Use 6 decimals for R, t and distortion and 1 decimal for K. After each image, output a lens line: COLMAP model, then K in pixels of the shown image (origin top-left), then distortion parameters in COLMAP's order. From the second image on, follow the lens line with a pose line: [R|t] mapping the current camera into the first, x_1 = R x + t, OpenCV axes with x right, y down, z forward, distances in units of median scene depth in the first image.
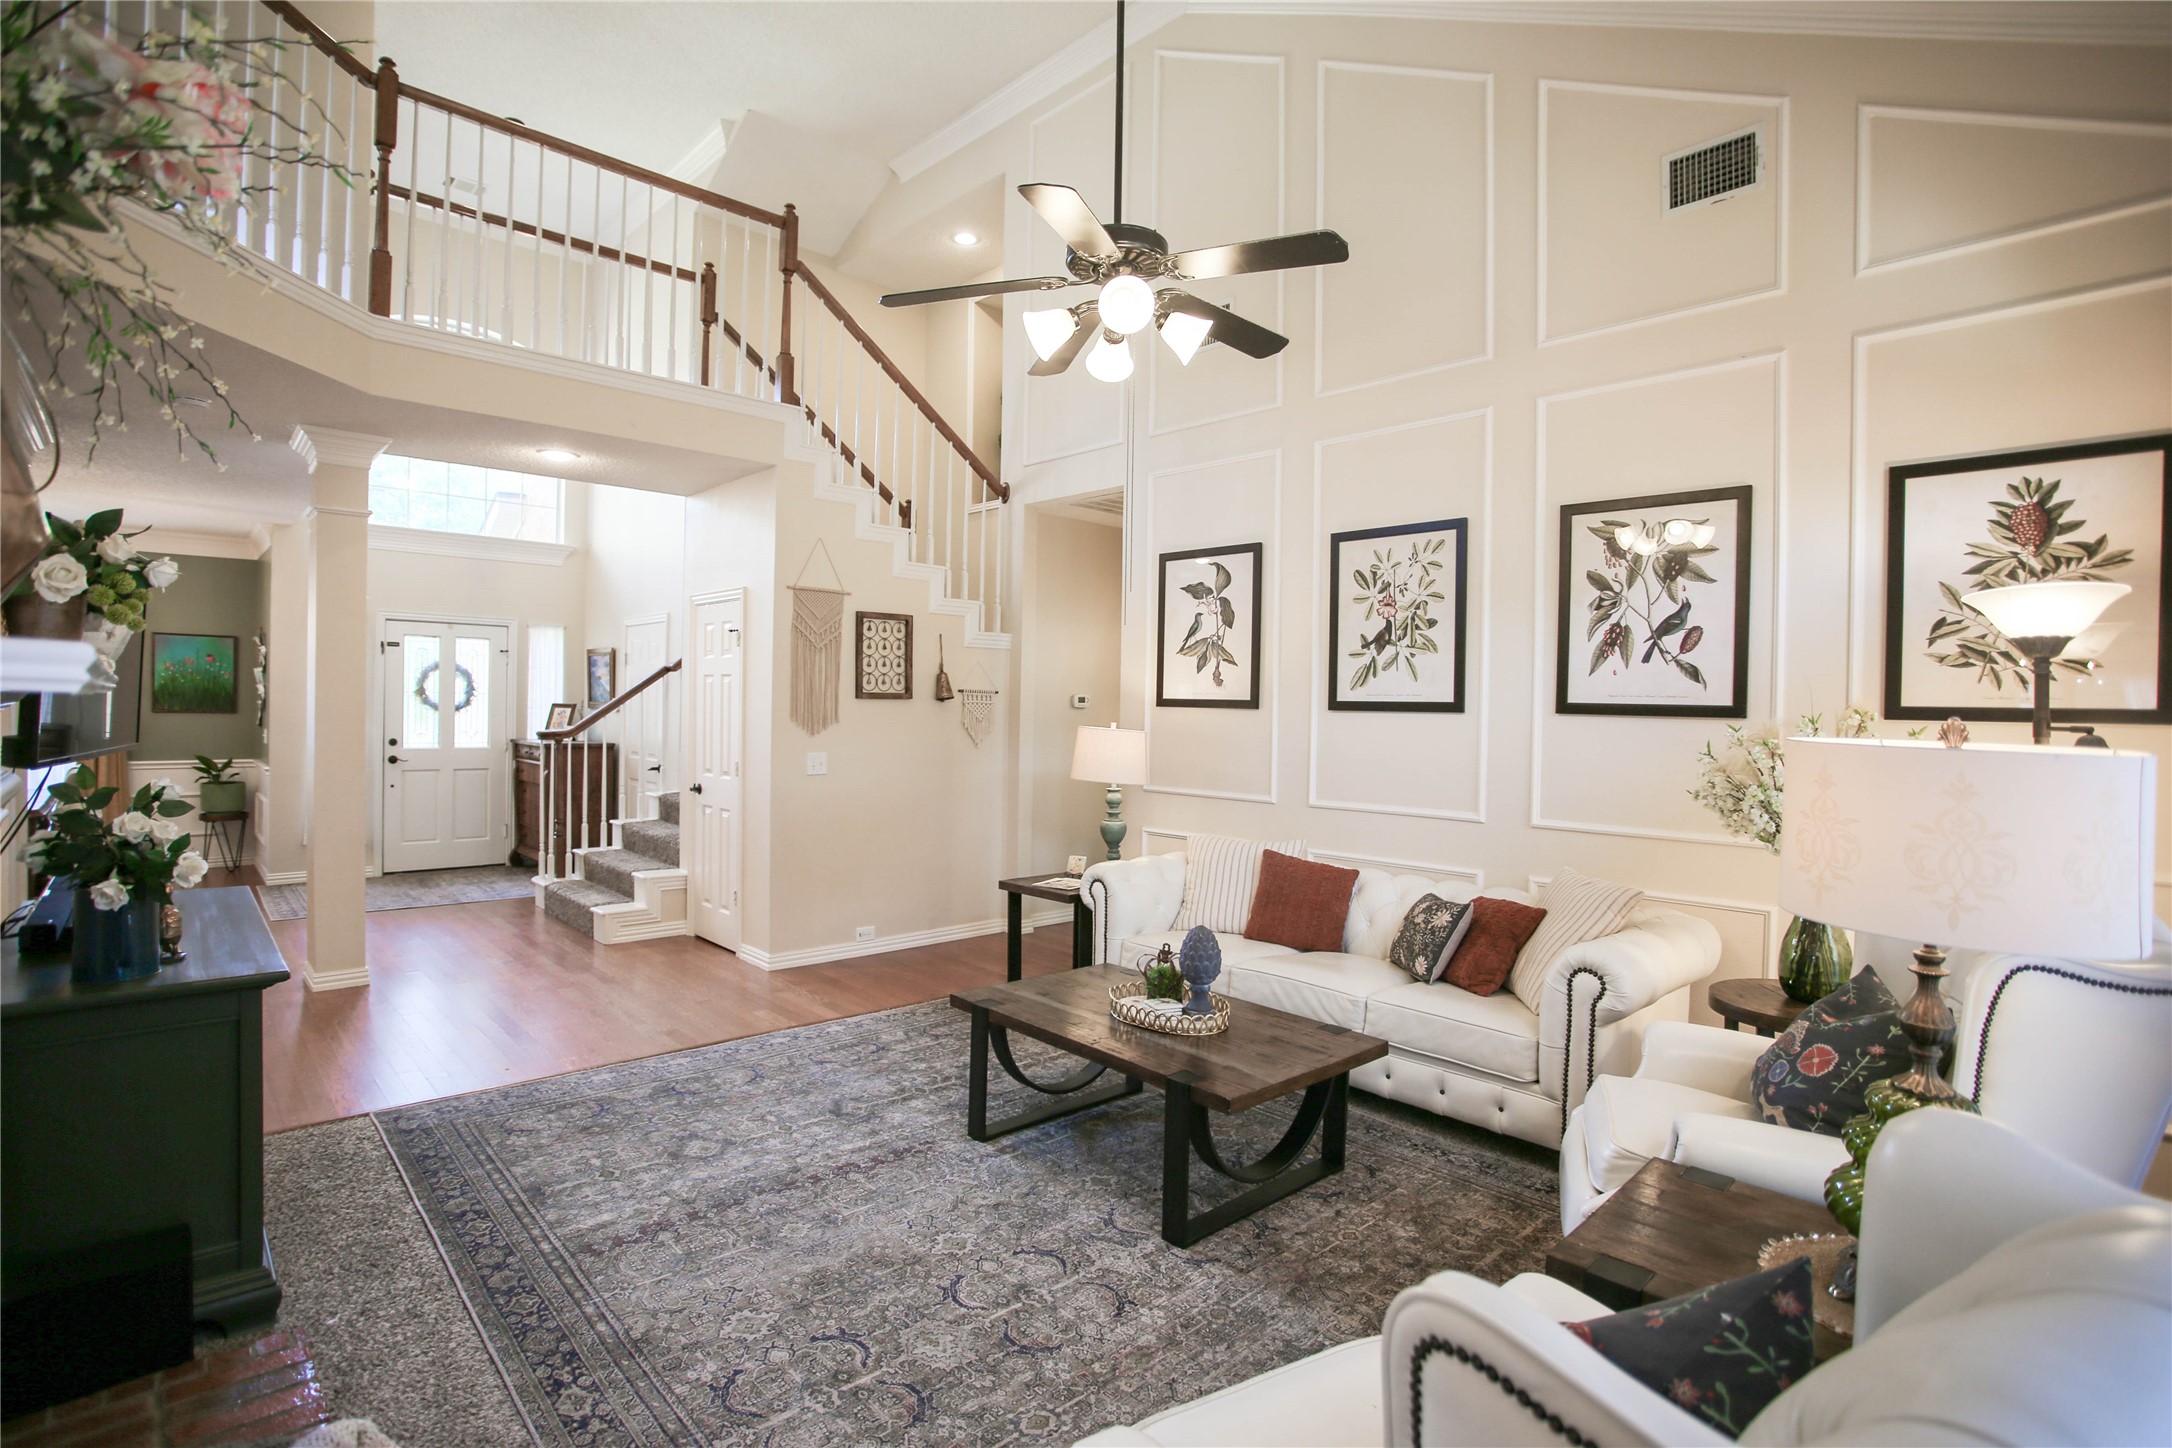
lens RADIAL K [[1053.0, 0, 1075.2], [0, 1053.0, 716.7], [0, 0, 1]] dist [-0.072148, 0.028761]
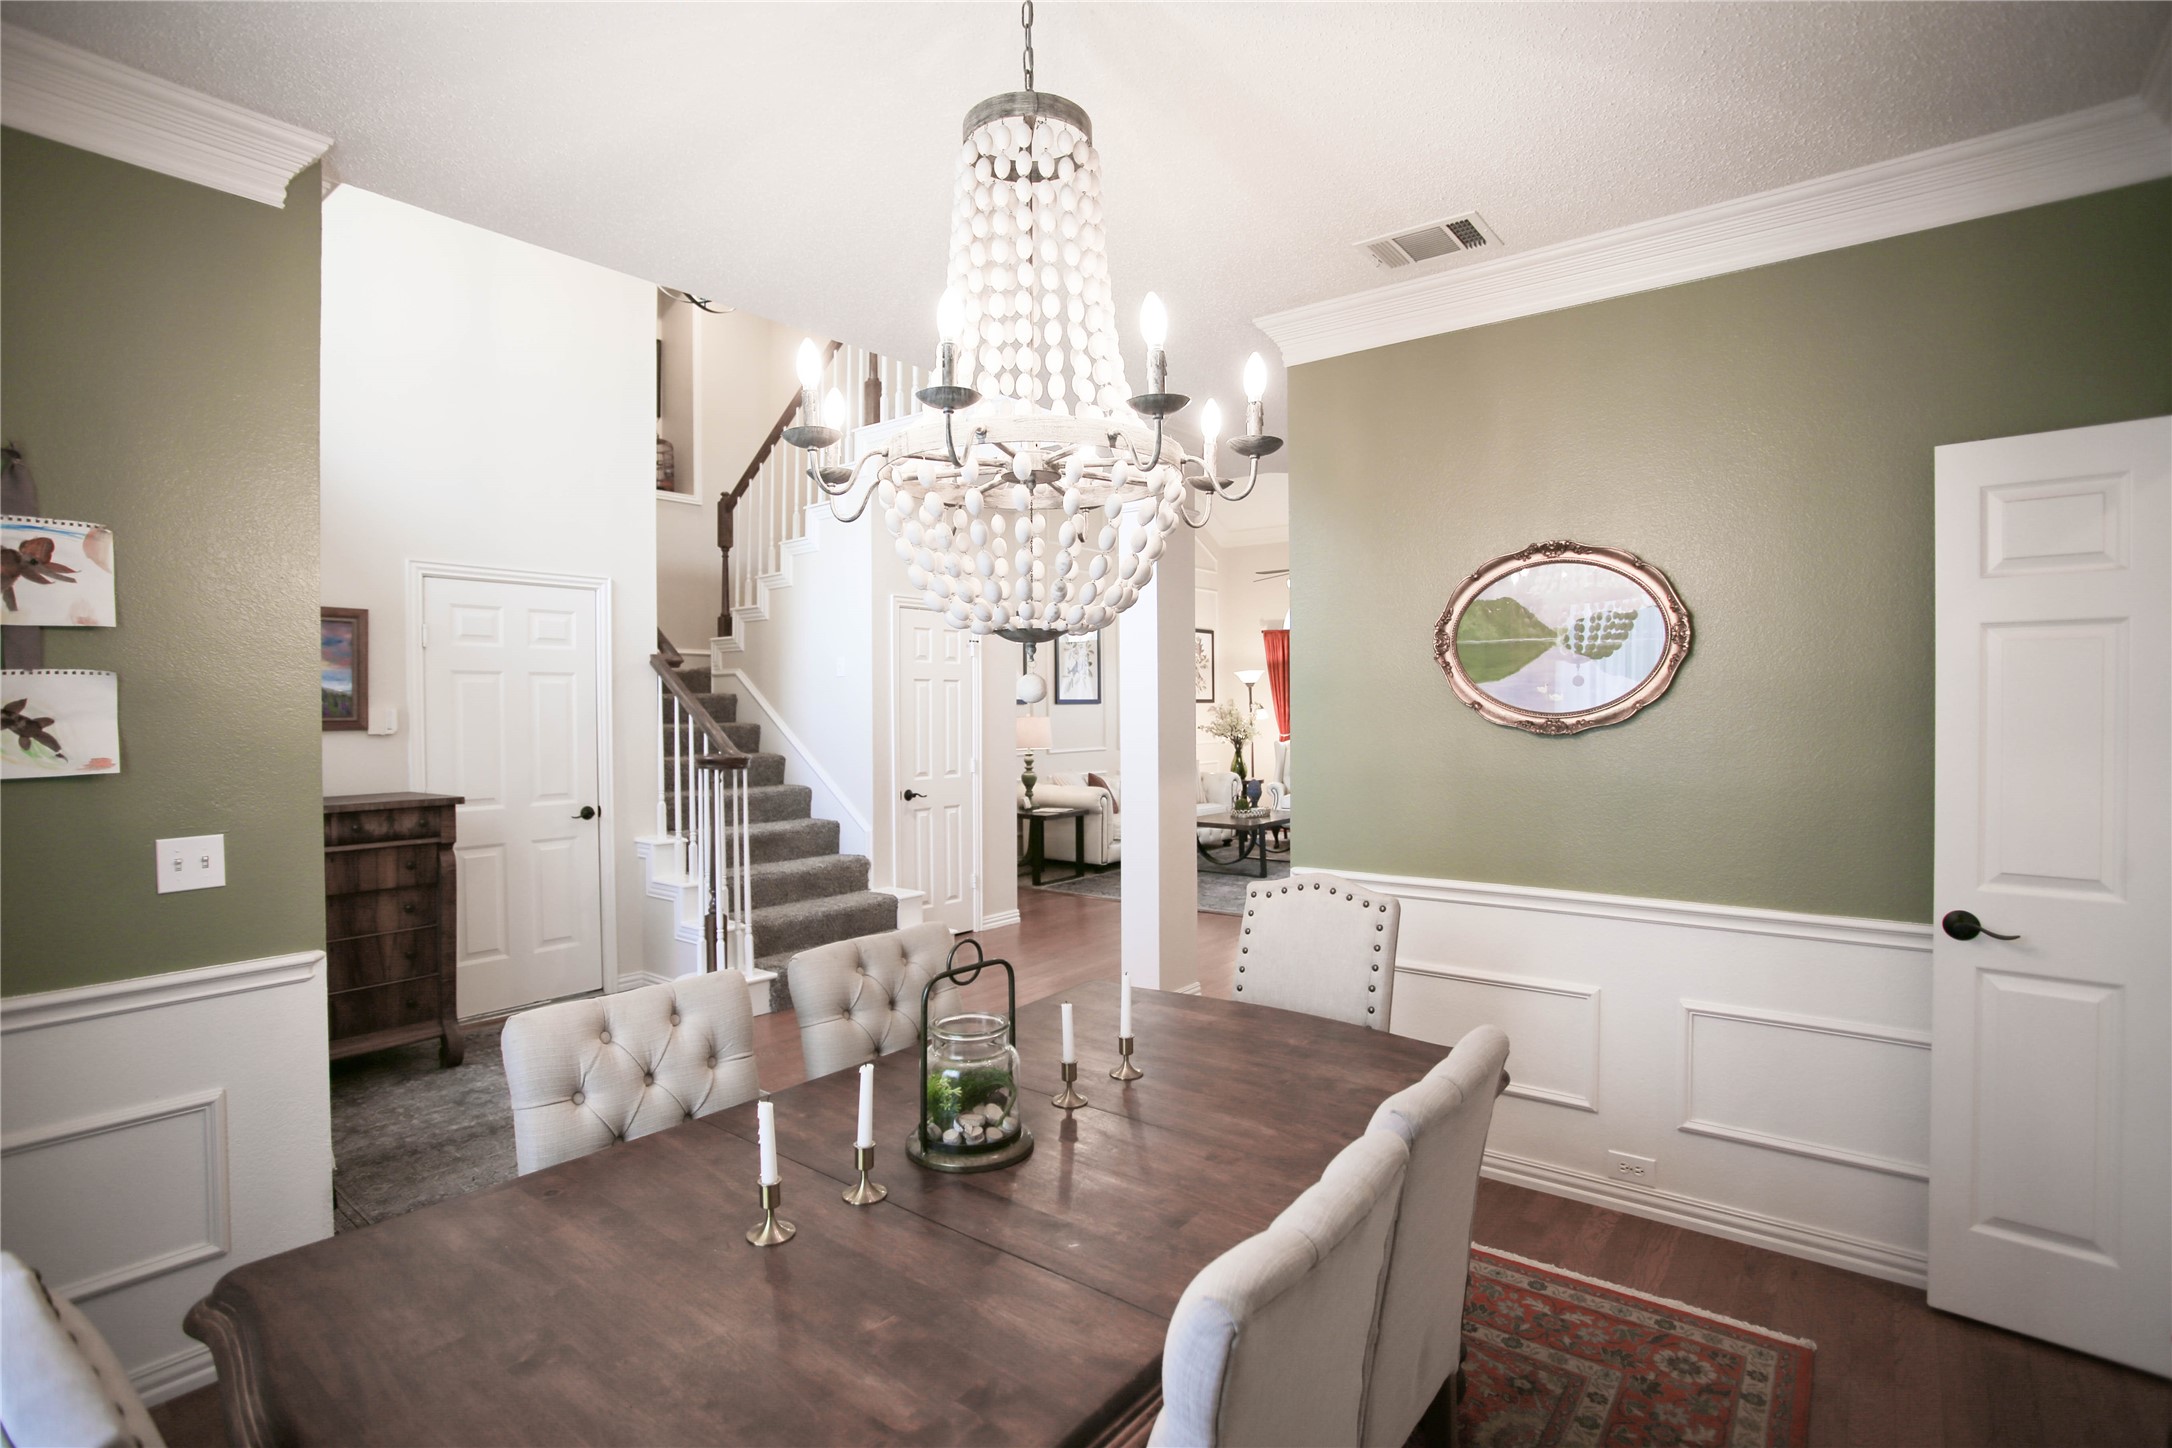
lens RADIAL K [[1053.0, 0, 1075.2], [0, 1053.0, 716.7], [0, 0, 1]] dist [-0.072148, 0.028761]
pose [[-0.147931, -0.028692, 0.988581, -2.121308], [0.014605, 0.999407, 0.031192, -0.053474], [-0.988890, 0.019053, -0.147425, 1.537020]]
